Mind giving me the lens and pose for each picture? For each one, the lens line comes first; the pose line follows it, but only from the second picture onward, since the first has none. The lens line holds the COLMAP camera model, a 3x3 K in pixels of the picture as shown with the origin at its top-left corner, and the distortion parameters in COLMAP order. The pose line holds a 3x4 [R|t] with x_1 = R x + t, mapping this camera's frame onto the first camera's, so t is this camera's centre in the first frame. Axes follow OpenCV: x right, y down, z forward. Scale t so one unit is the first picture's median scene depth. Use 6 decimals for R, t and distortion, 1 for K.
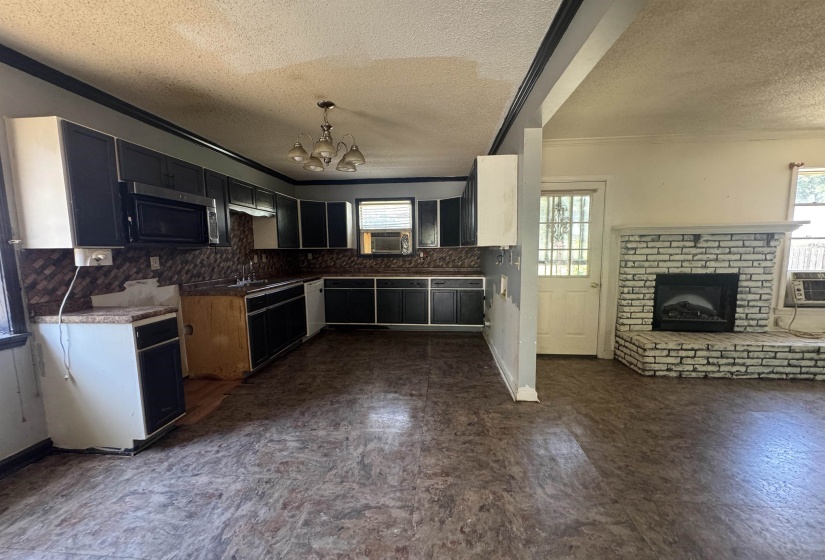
lens RADIAL K [[333.8, 0, 423.7], [0, 333.8, 299.1], [0, 0, 1]] dist [-0.002584, 0.000237]
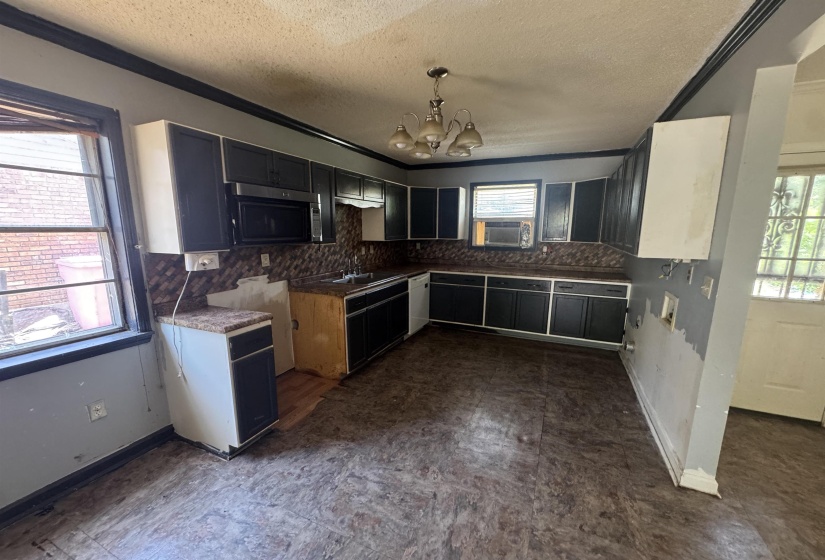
lens RADIAL K [[333.8, 0, 420.9], [0, 333.8, 293.2], [0, 0, 1]] dist [-0.002584, 0.000237]
pose [[0.941778, 0.080111, -0.326552, -0.027004], [-0.063120, 0.996058, 0.062318, -0.091117], [0.330258, -0.038078, 0.943122, 0.183948]]
